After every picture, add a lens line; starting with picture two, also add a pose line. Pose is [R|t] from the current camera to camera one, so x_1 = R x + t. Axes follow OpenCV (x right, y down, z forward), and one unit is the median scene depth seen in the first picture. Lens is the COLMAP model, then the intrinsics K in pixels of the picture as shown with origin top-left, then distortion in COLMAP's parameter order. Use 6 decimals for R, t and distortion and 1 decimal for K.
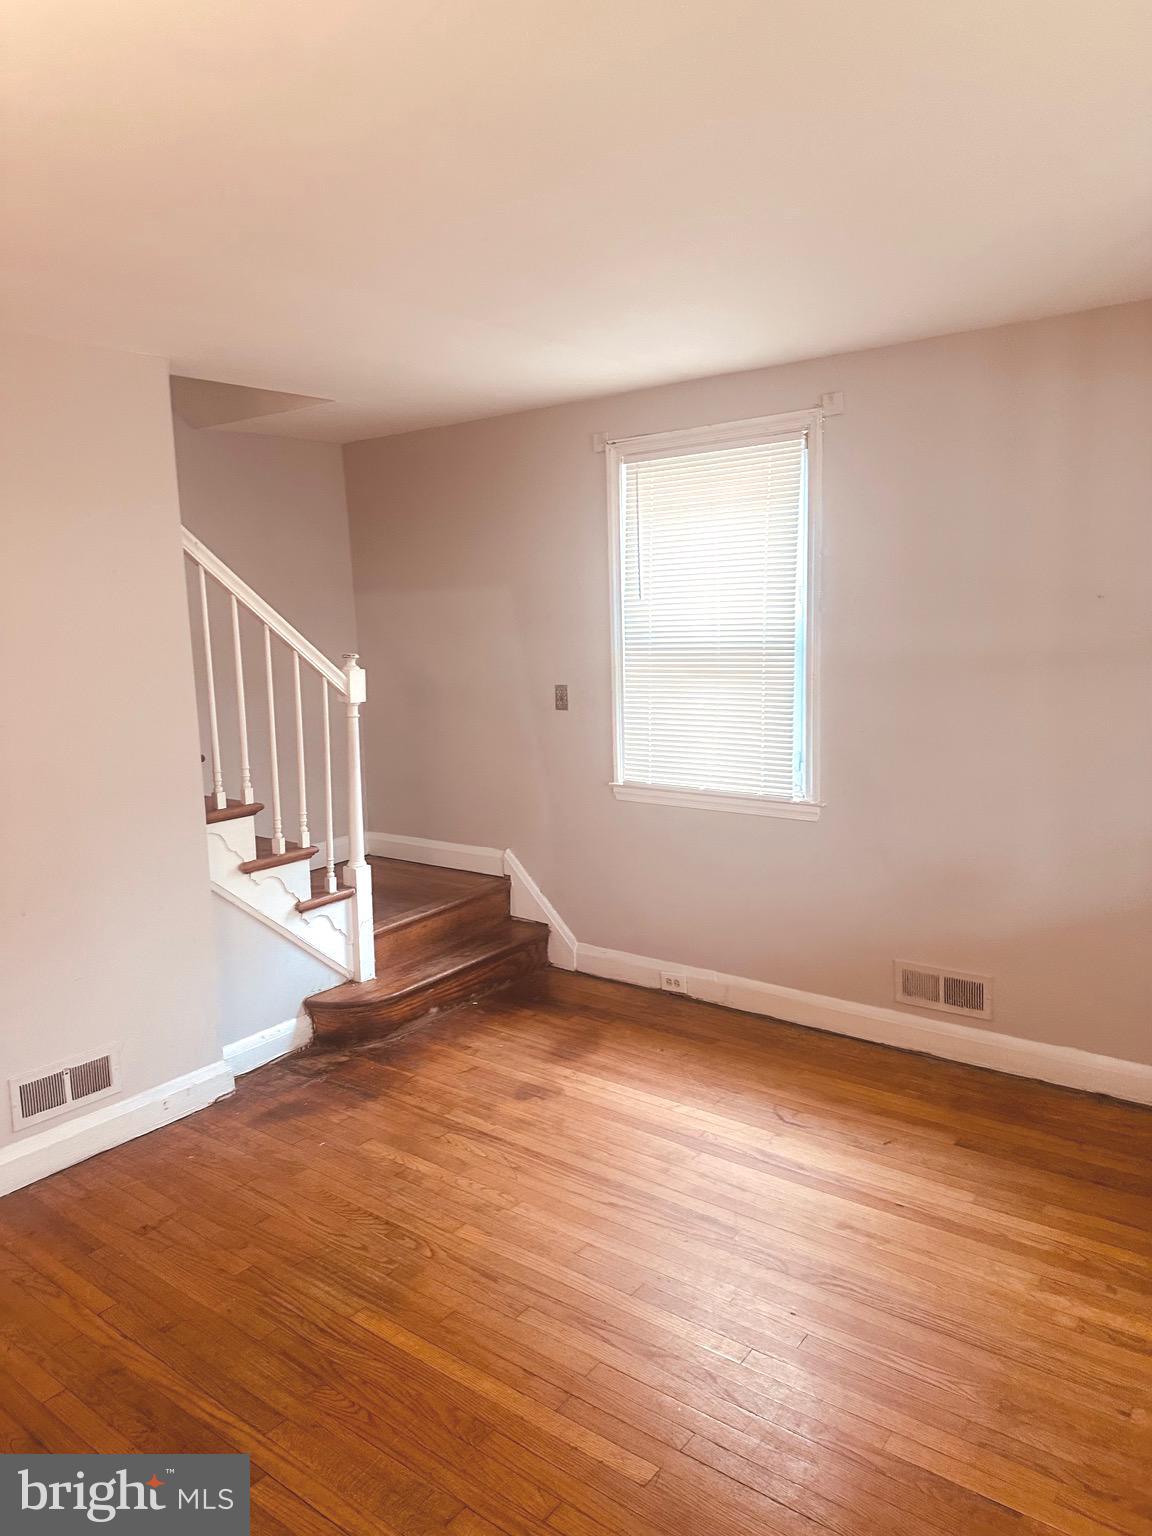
lens RADIAL K [[1075.4, 0, 579.6], [0, 1075.4, 775.1], [0, 0, 1]] dist [0.045563, -0.053903]
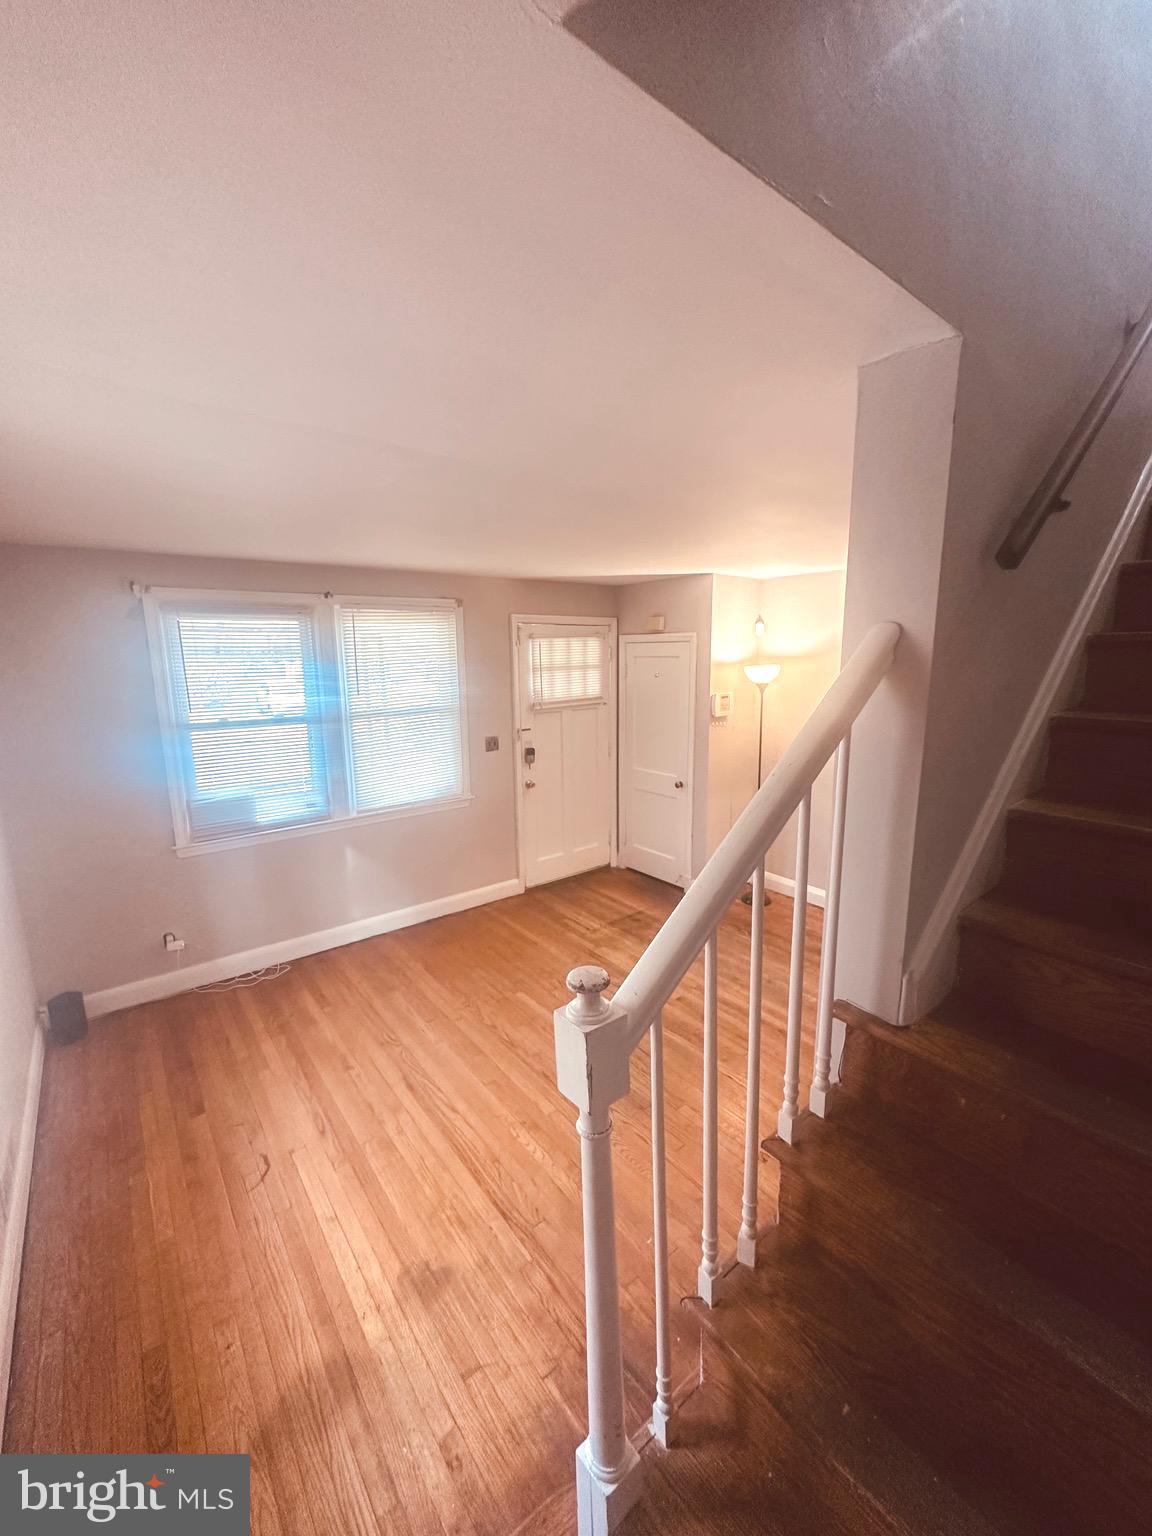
lens RADIAL K [[612.8, 0, 583.5], [0, 612.8, 758.7], [0, 0, 1]] dist [-0.002286, 0.002151]
pose [[-0.969767, -0.000144, 0.244034, -0.299956], [0.079096, 0.945831, 0.314878, -0.281275], [-0.230860, 0.324660, -0.917224, 1.317986]]
